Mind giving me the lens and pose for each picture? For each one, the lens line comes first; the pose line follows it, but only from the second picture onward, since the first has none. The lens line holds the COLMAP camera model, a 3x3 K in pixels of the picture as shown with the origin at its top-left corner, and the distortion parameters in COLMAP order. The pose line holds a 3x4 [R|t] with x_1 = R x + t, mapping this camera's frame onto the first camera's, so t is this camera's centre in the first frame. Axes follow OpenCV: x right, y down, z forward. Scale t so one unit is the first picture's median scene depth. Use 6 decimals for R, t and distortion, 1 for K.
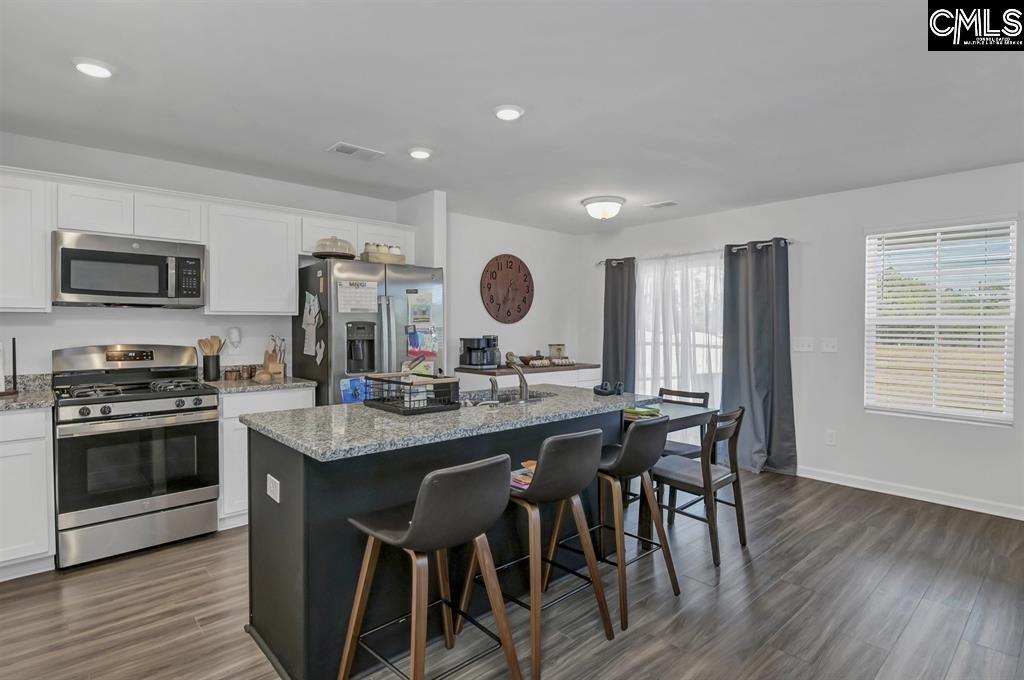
lens RADIAL K [[504.2, 0, 542.7], [0, 504.2, 329.4], [0, 0, 1]] dist [0.001542, 0.000054]
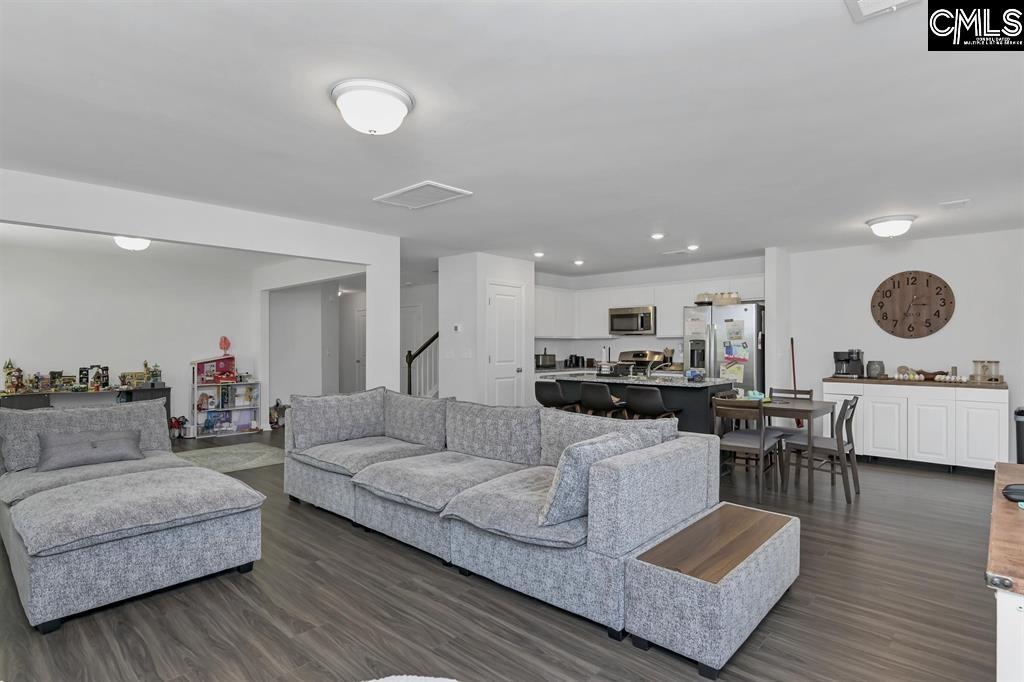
lens RADIAL K [[522.7, 0, 573.4], [0, 522.7, 343.2], [0, 0, 1]] dist [-0.002921, -0.000826]
pose [[0.187412, -0.005468, -0.982266, 1.371442], [-0.001313, 0.999982, -0.005817, 0.008206], [0.982281, 0.002380, 0.187401, 0.205537]]
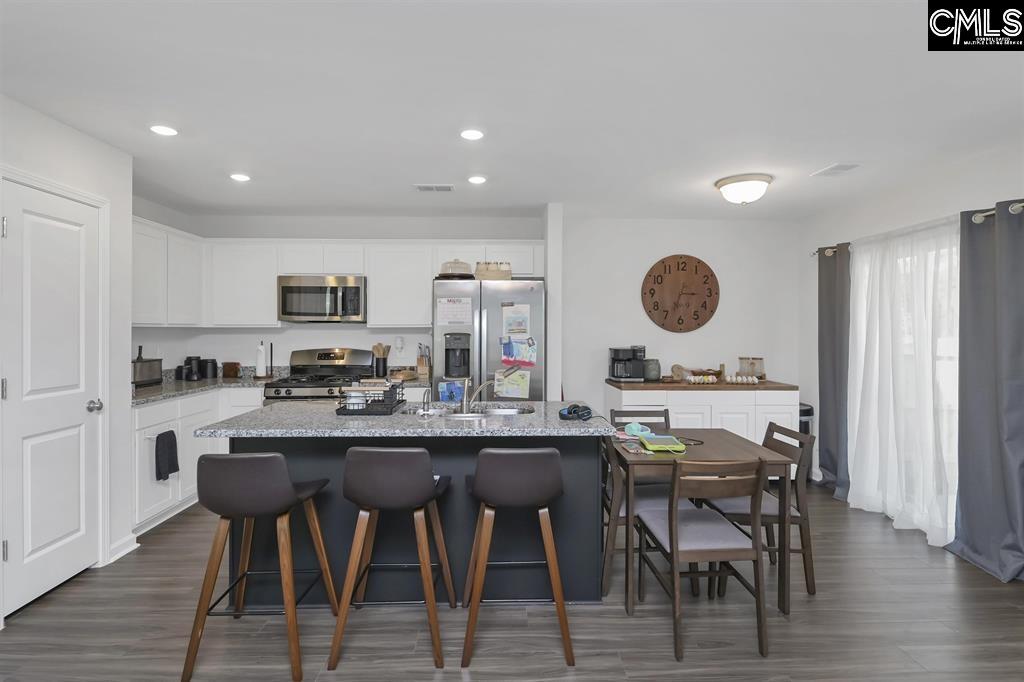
lens RADIAL K [[520.7, 0, 515.9], [0, 520.7, 331.7], [0, 0, 1]] dist [0.000725, -0.000717]
pose [[0.763101, 0.003028, -0.646272, 0.493262], [-0.005056, 0.999986, -0.001285, -0.017134], [0.646259, 0.004248, 0.763106, 0.181257]]
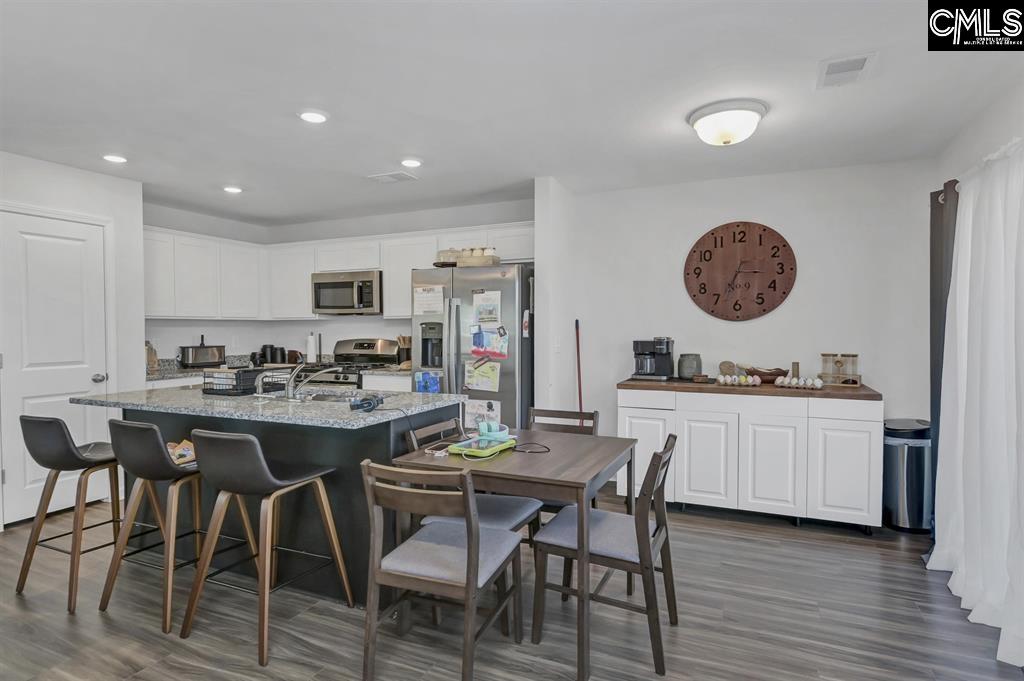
lens RADIAL K [[525.2, 0, 512.0], [0, 525.2, 340.5], [0, 0, 1]] dist [0.002098, 0.000042]
pose [[0.409286, 0.020411, -0.912178, 0.766416], [0.000081, 0.999749, 0.022407, -0.001409], [0.912406, -0.009244, 0.409182, 0.669123]]
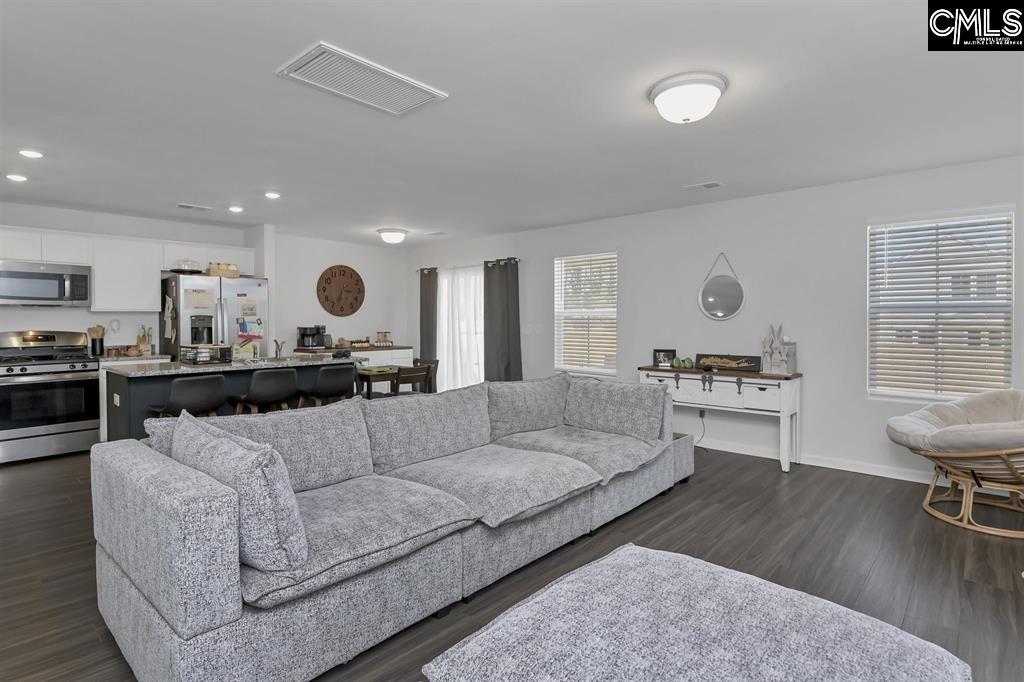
lens RADIAL K [[480.9, 0, 508.3], [0, 480.9, 324.1], [0, 0, 1]] dist [-0.002380, -0.000580]
pose [[0.996201, -0.006101, 0.086865, 0.426436], [0.005843, 0.999978, 0.003231, 0.011328], [-0.086883, -0.002712, 0.996215, -0.514995]]
